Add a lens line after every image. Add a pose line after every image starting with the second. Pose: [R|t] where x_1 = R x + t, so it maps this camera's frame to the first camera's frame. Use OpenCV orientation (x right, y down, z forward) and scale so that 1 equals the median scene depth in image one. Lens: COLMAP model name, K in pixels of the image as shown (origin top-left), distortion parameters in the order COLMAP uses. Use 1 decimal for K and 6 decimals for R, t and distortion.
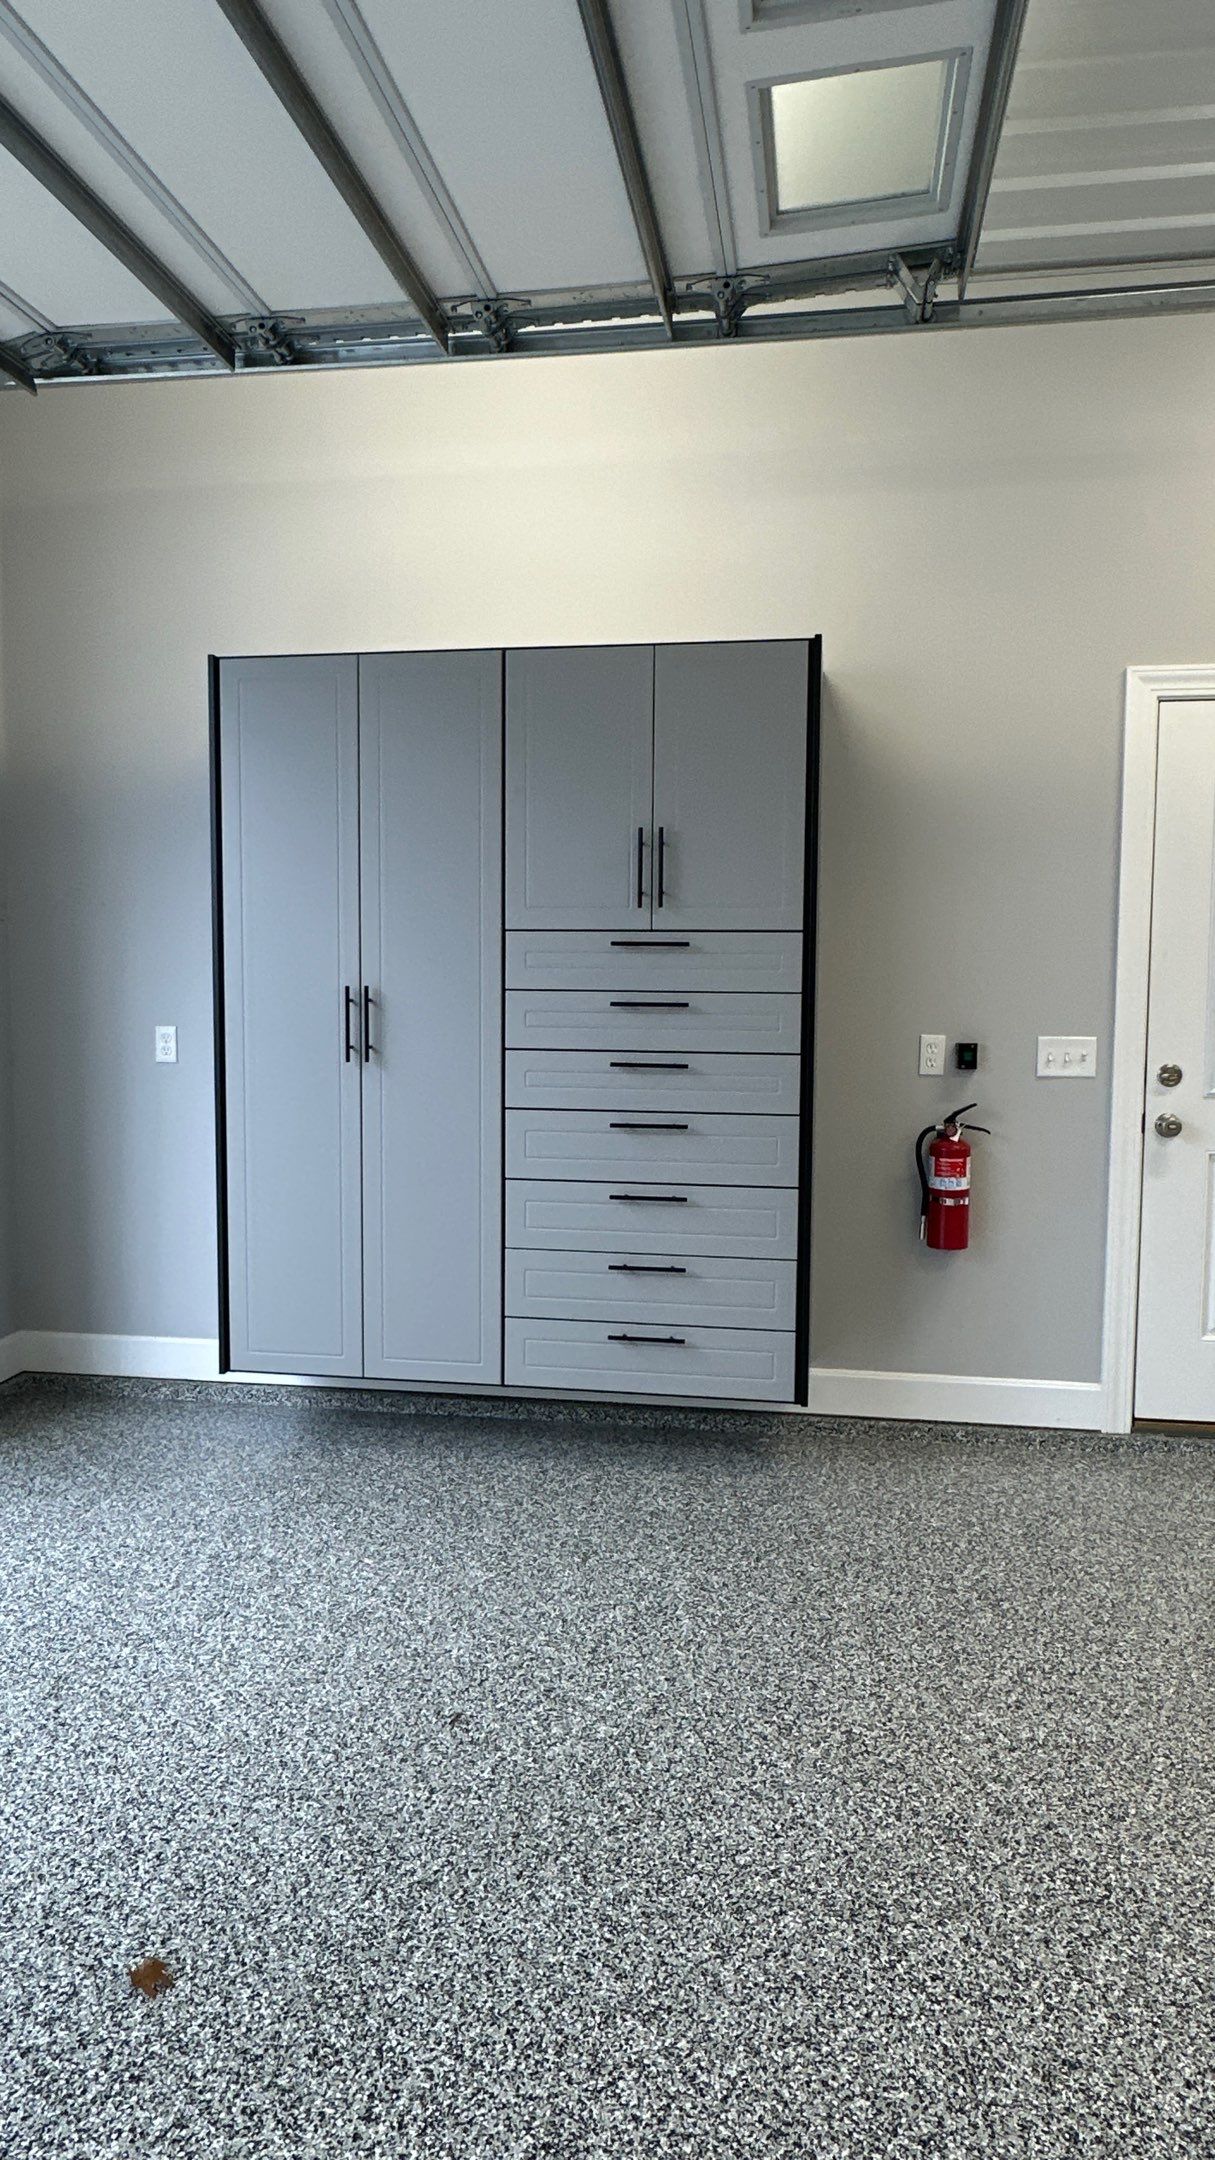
lens RADIAL K [[1373.4, 0, 603.5], [0, 1373.4, 1084.9], [0, 0, 1]] dist [-0.009475, 0.005371]
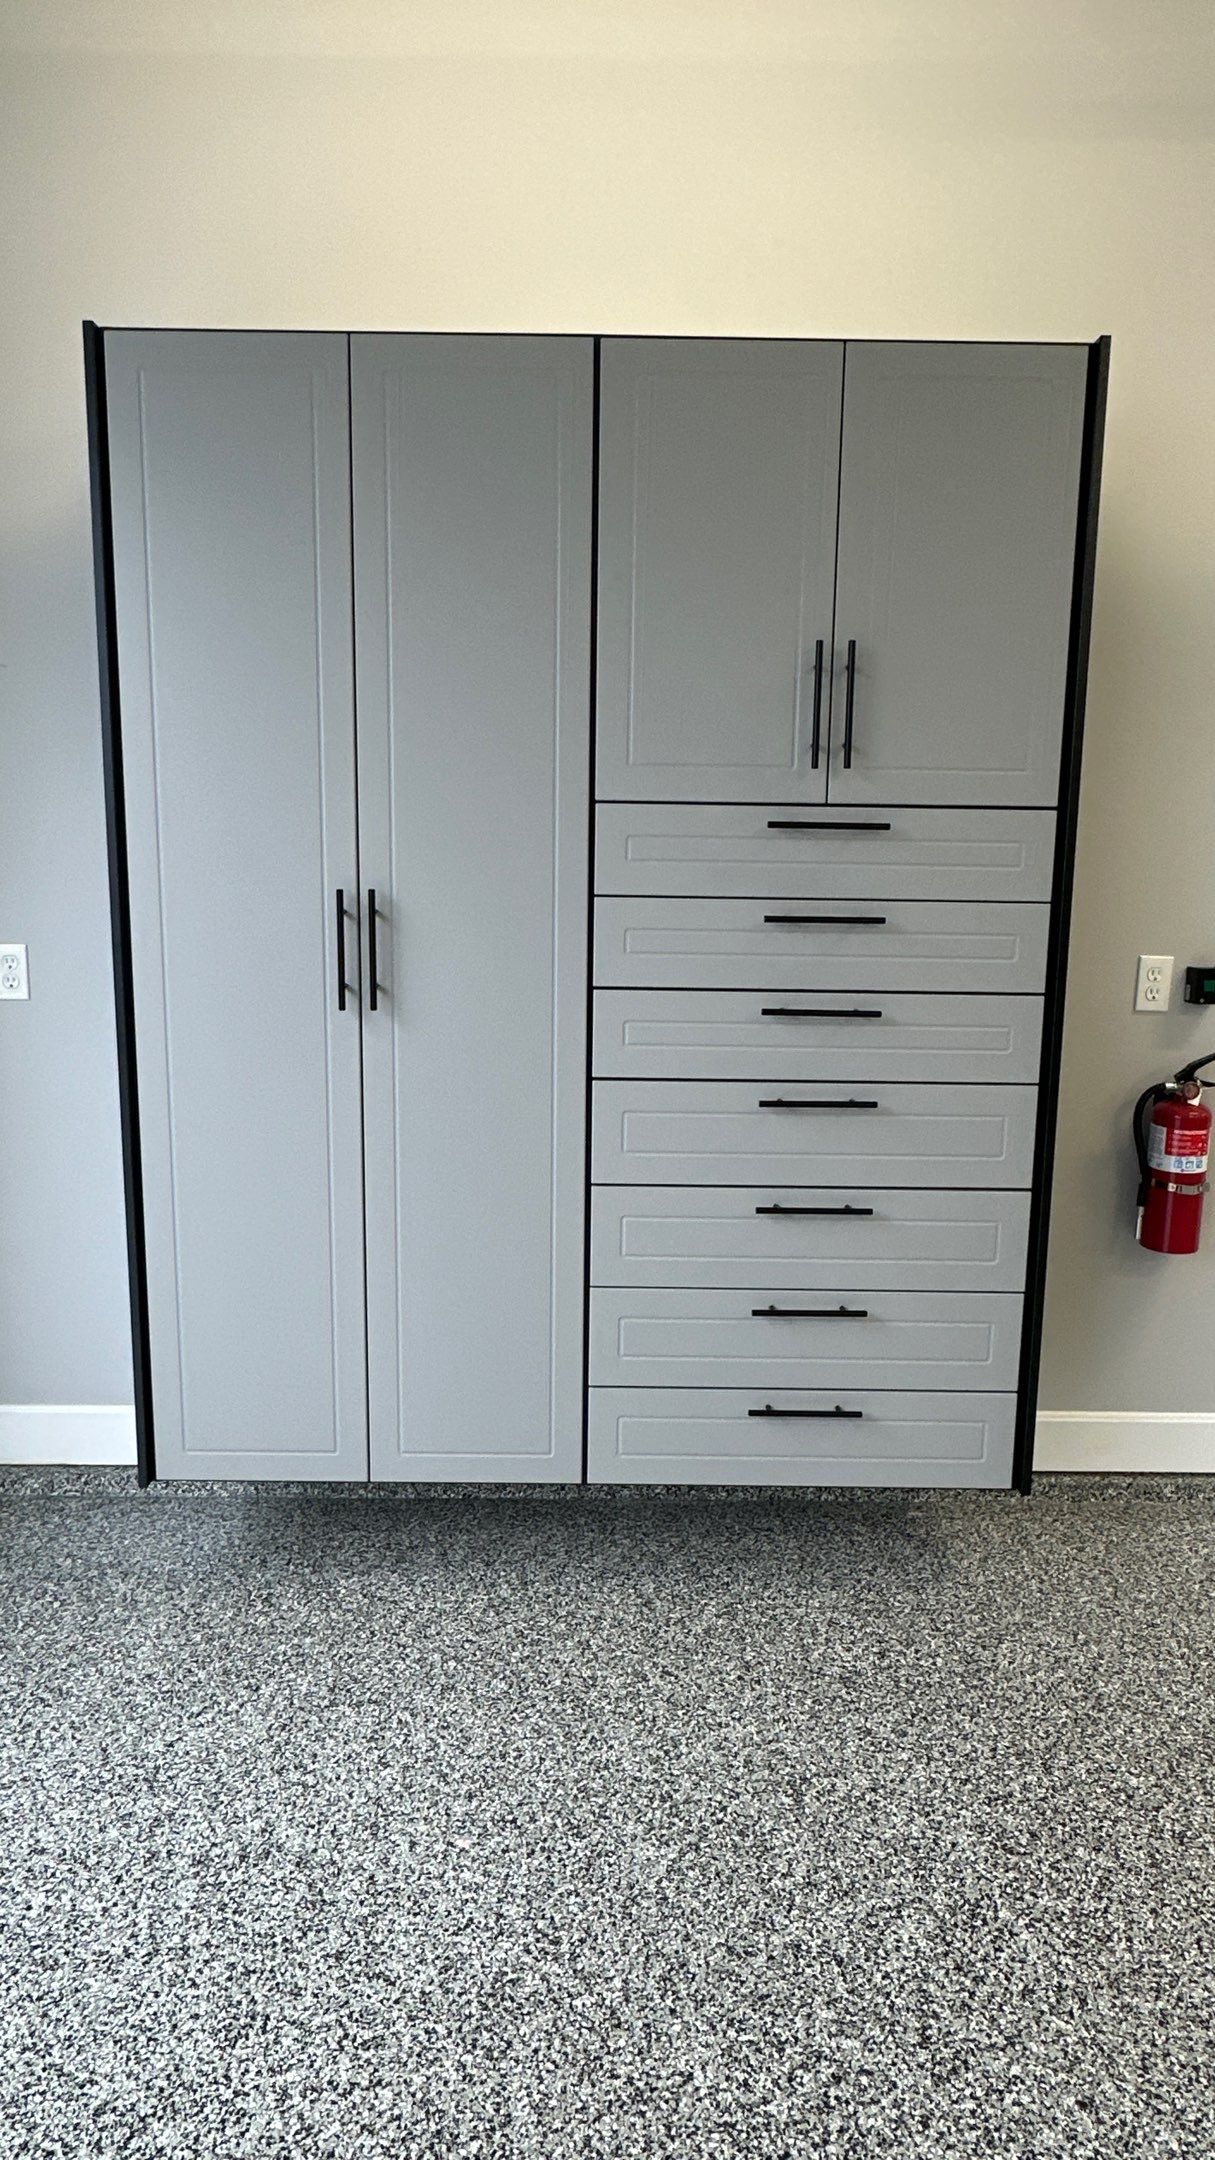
lens RADIAL K [[1373.4, 0, 602.8], [0, 1373.4, 1083.7], [0, 0, 1]] dist [-0.009475, 0.005371]
pose [[0.986052, -0.023271, 0.164804, -0.179610], [0.007705, 0.995498, 0.094465, -0.043480], [-0.166261, -0.091878, 0.981792, 0.369963]]
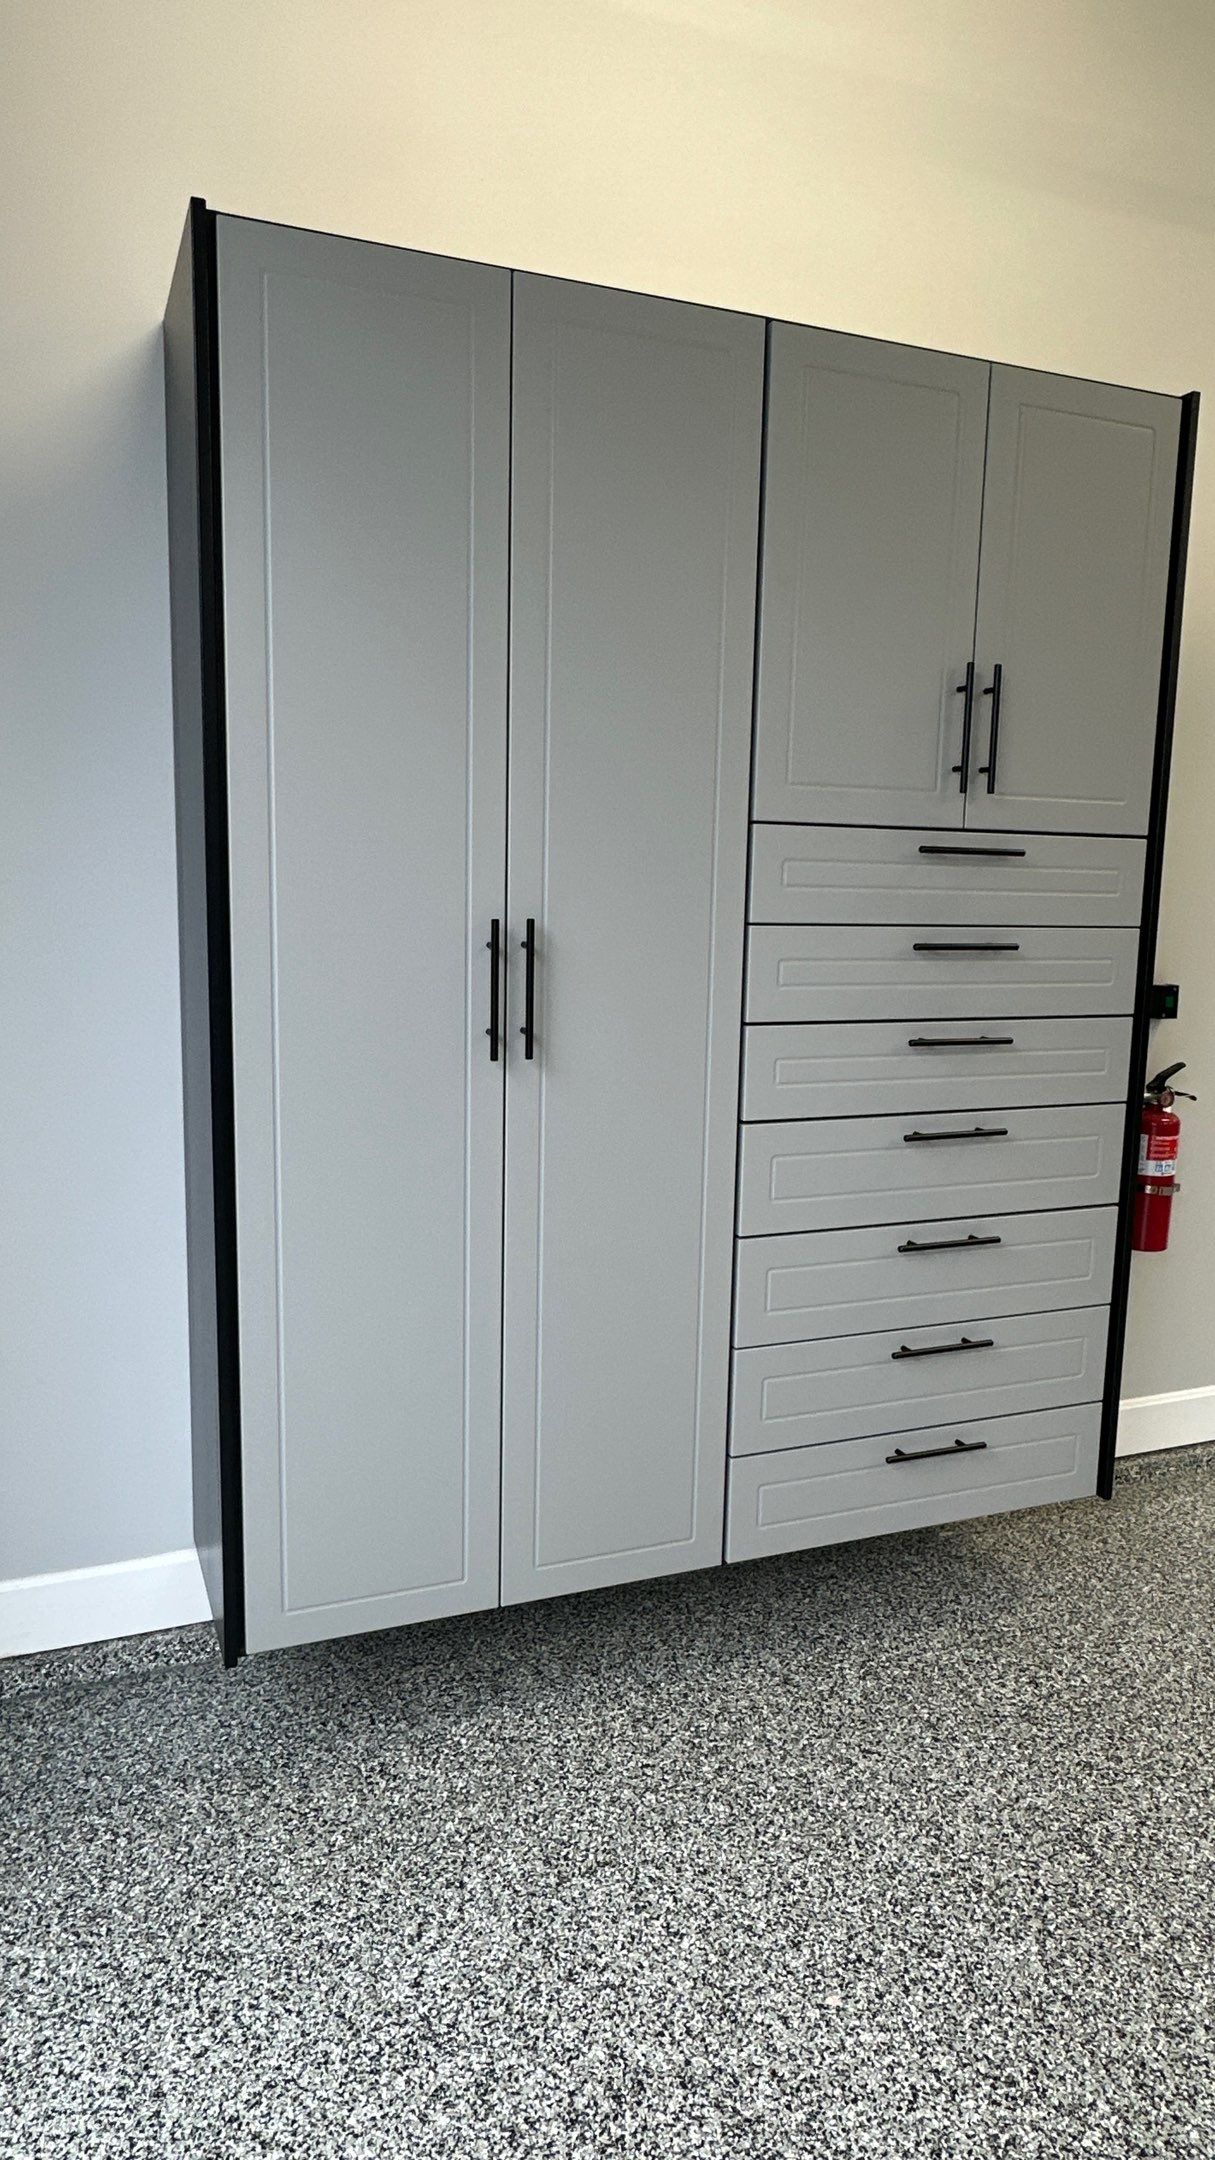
lens RADIAL K [[1373.4, 0, 602.2], [0, 1373.4, 1083.9], [0, 0, 1]] dist [-0.009475, 0.005371]
pose [[0.855003, -0.069082, 0.514001, -0.444468], [0.028025, 0.995795, 0.087218, -0.055574], [-0.517865, -0.060167, 0.853344, 0.538305]]
